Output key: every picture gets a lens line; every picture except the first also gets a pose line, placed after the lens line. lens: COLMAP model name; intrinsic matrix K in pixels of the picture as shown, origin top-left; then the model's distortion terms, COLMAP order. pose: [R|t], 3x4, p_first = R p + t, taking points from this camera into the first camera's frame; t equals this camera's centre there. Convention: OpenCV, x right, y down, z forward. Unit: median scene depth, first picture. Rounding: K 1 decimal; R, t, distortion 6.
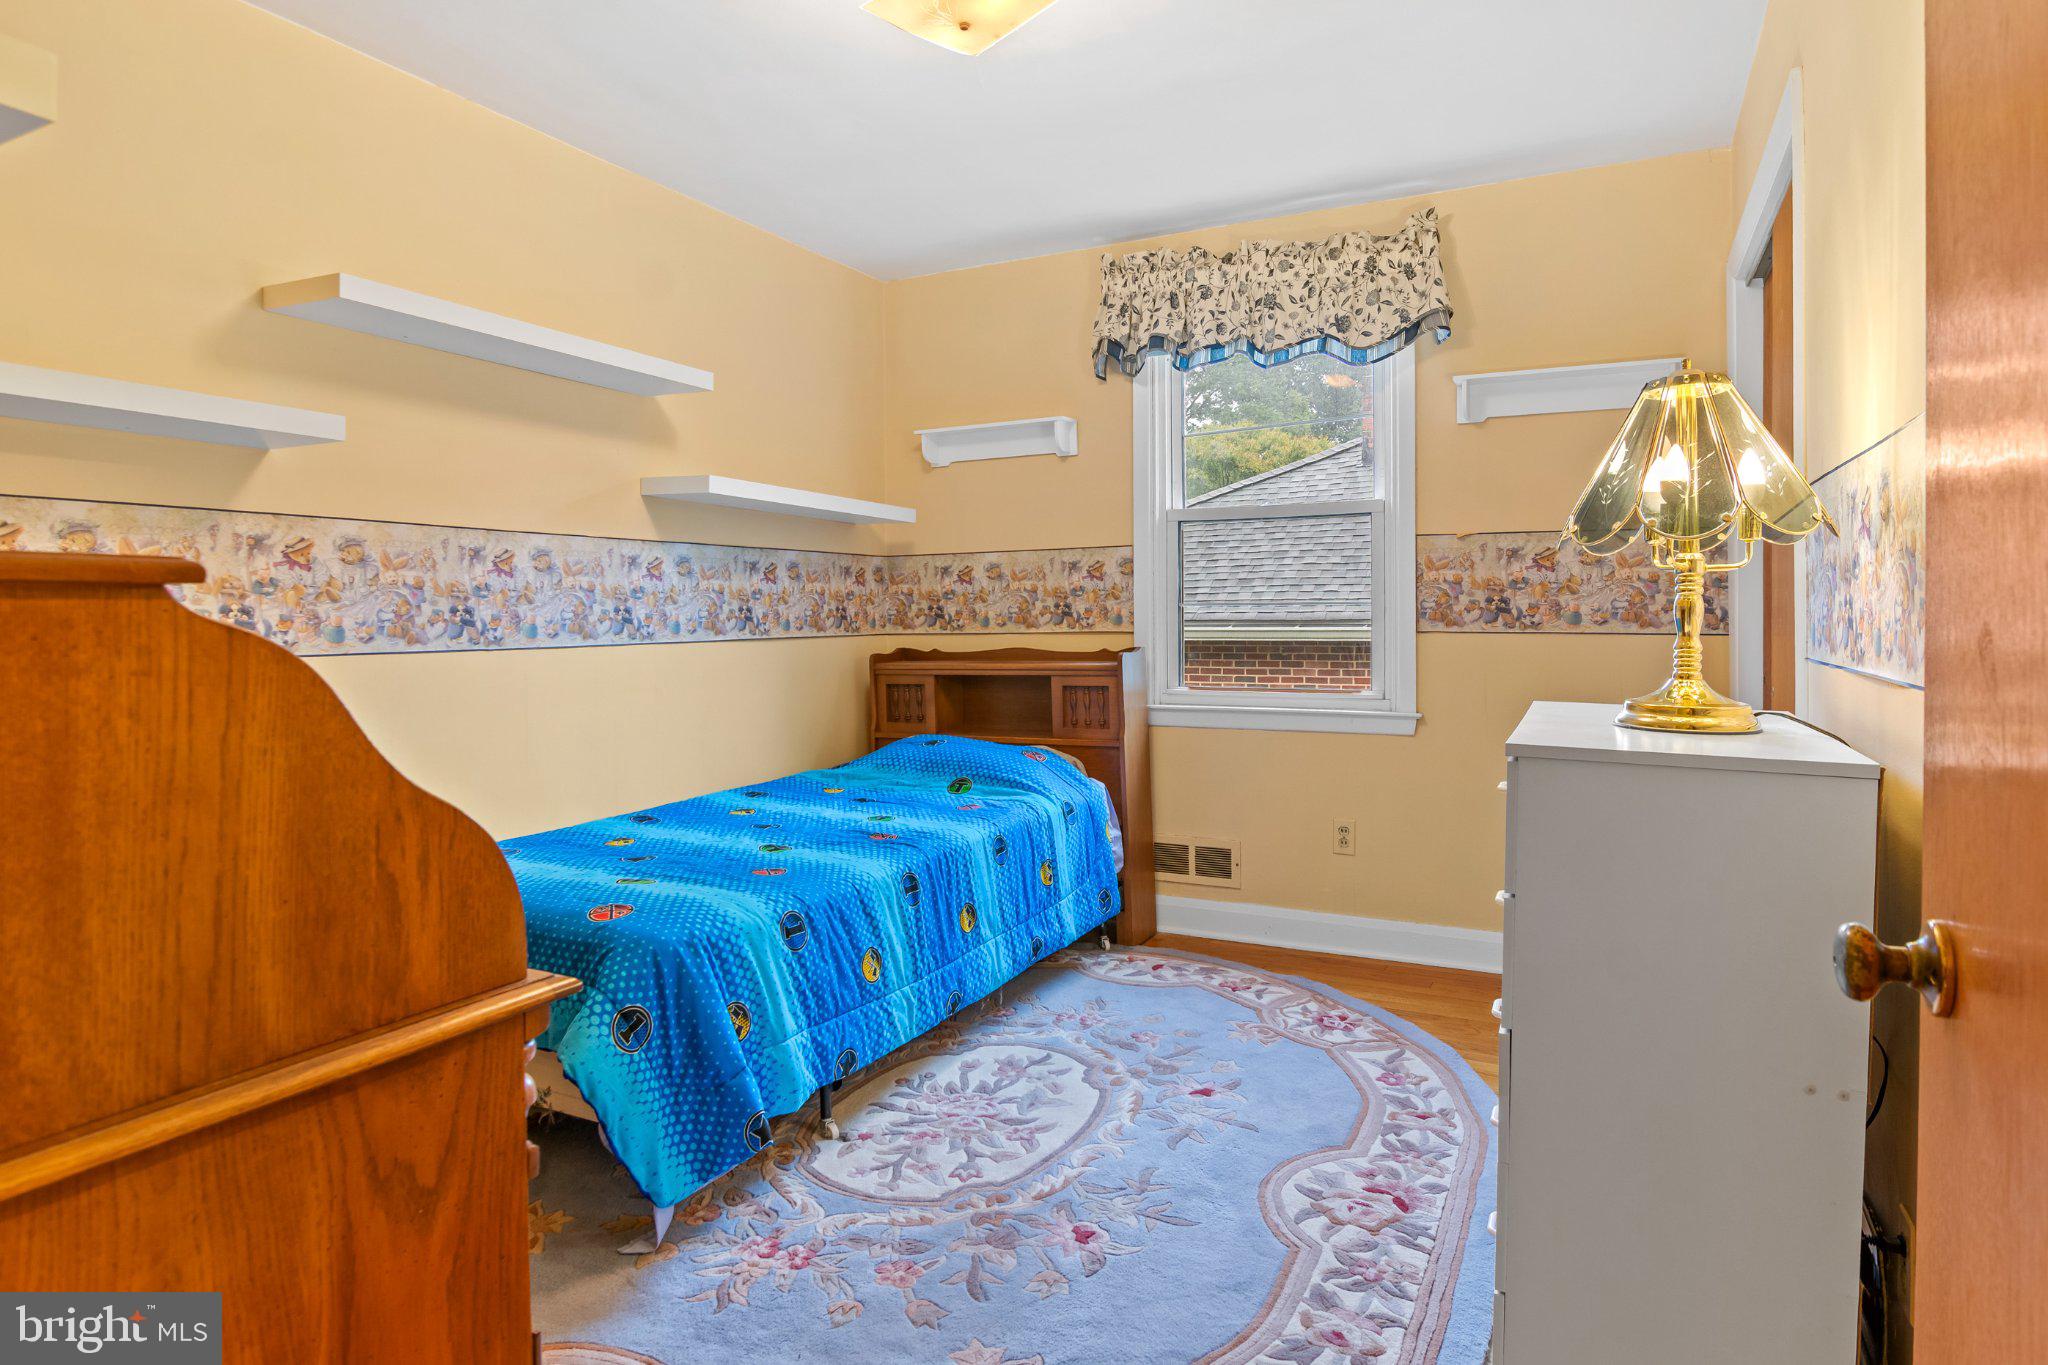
lens RADIAL K [[1130.6, 0, 1020.6], [0, 1130.6, 642.6], [0, 0, 1]] dist [-0.003075, -0.007837]
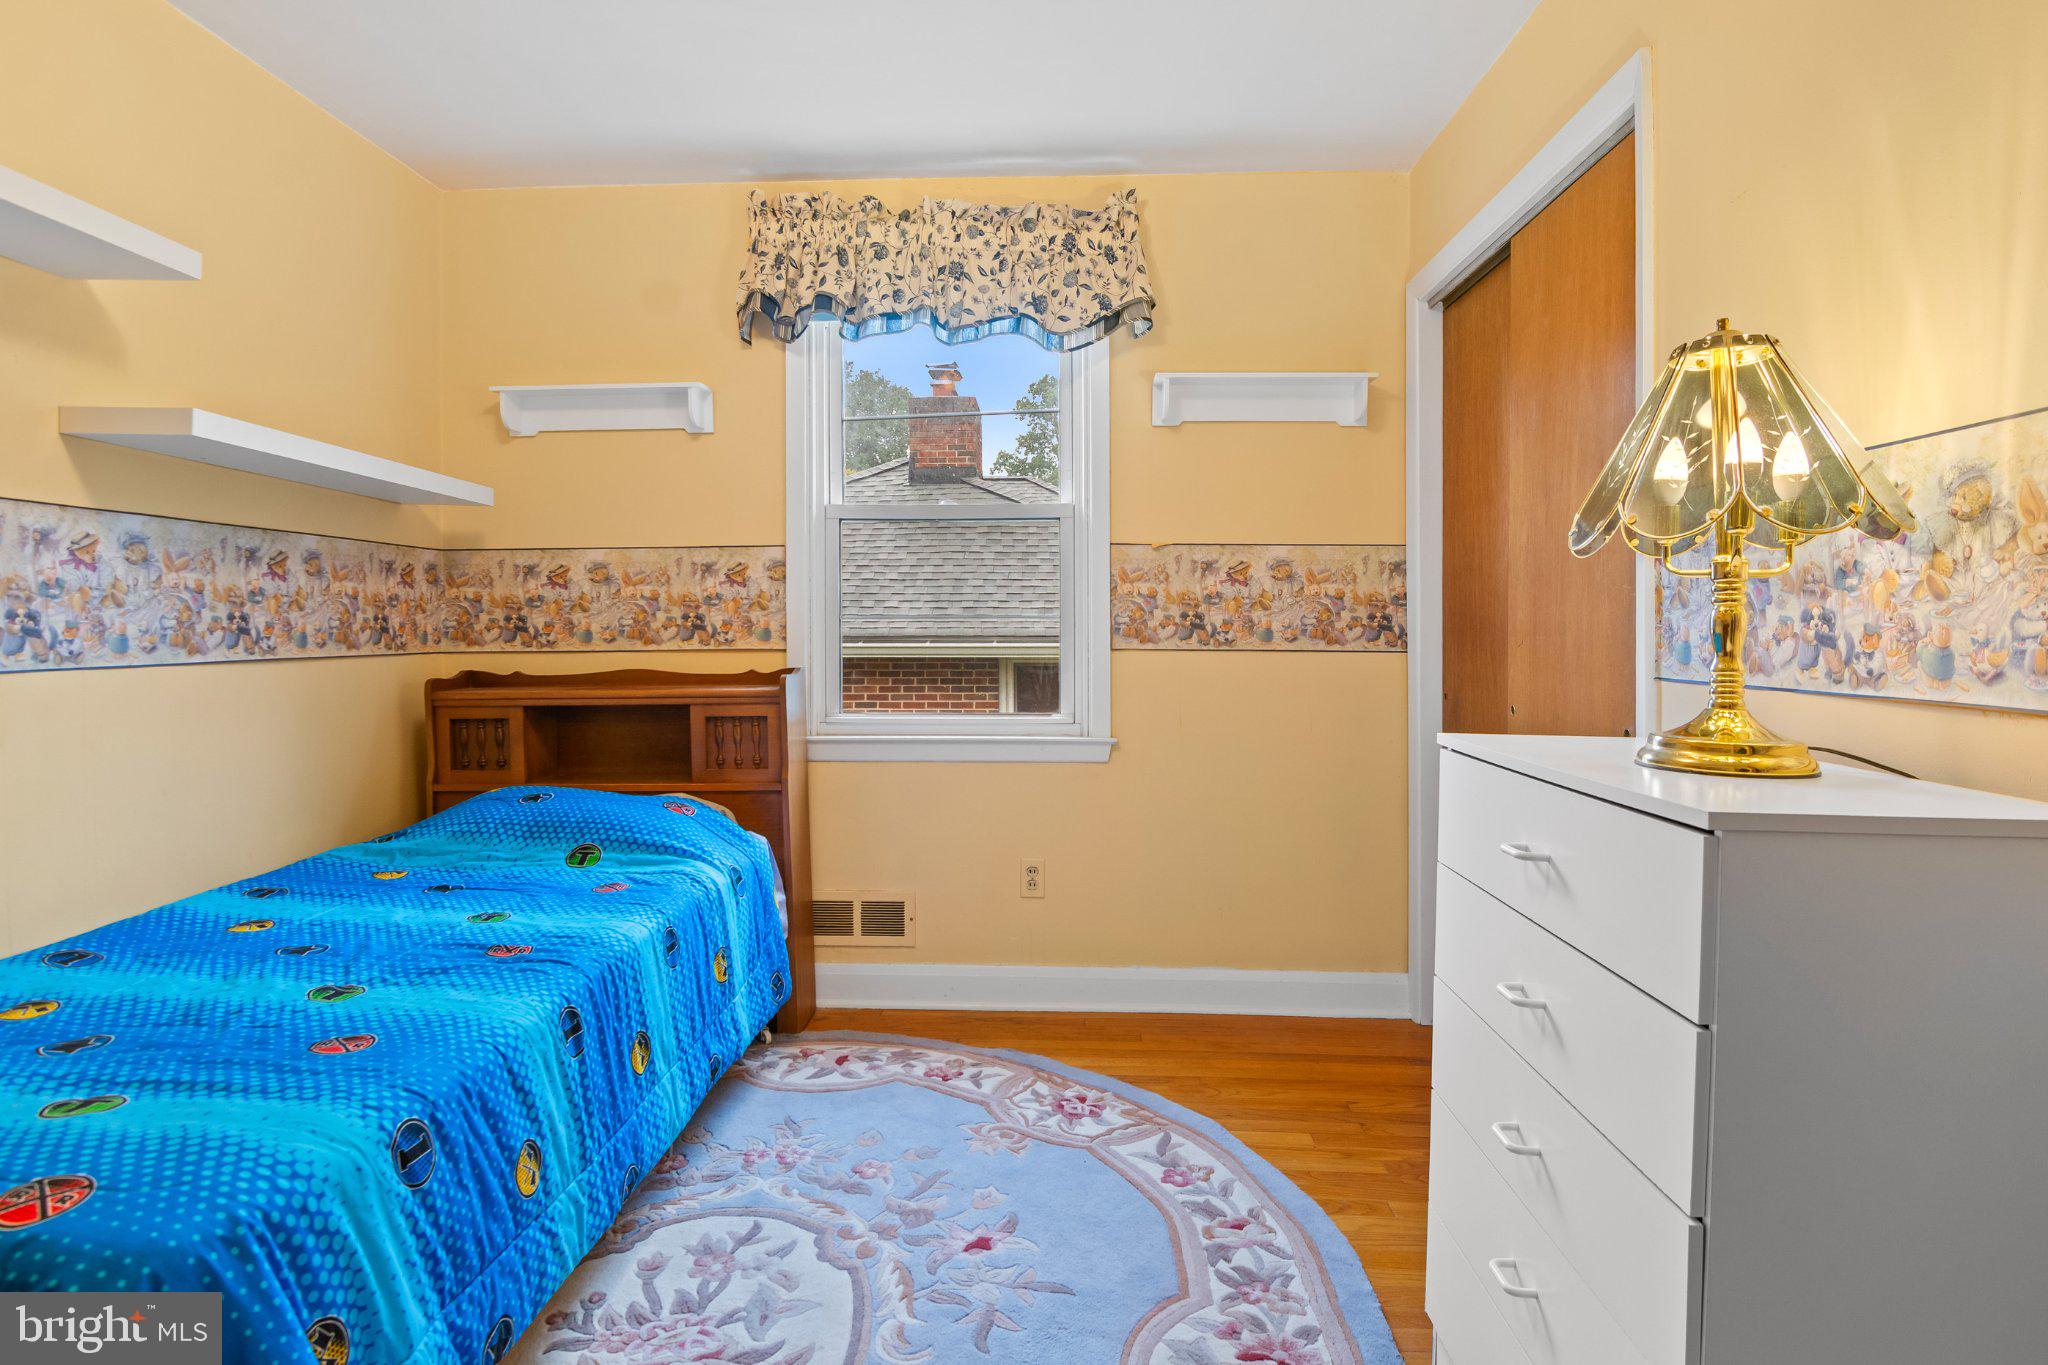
lens RADIAL K [[1130.6, 0, 1020.6], [0, 1130.6, 642.6], [0, 0, 1]] dist [-0.003075, -0.007837]
pose [[0.915512, 0.001512, 0.402289, -0.090233], [0.004152, 0.999904, -0.013207, -0.003162], [-0.402270, 0.013762, 0.915418, 0.198531]]
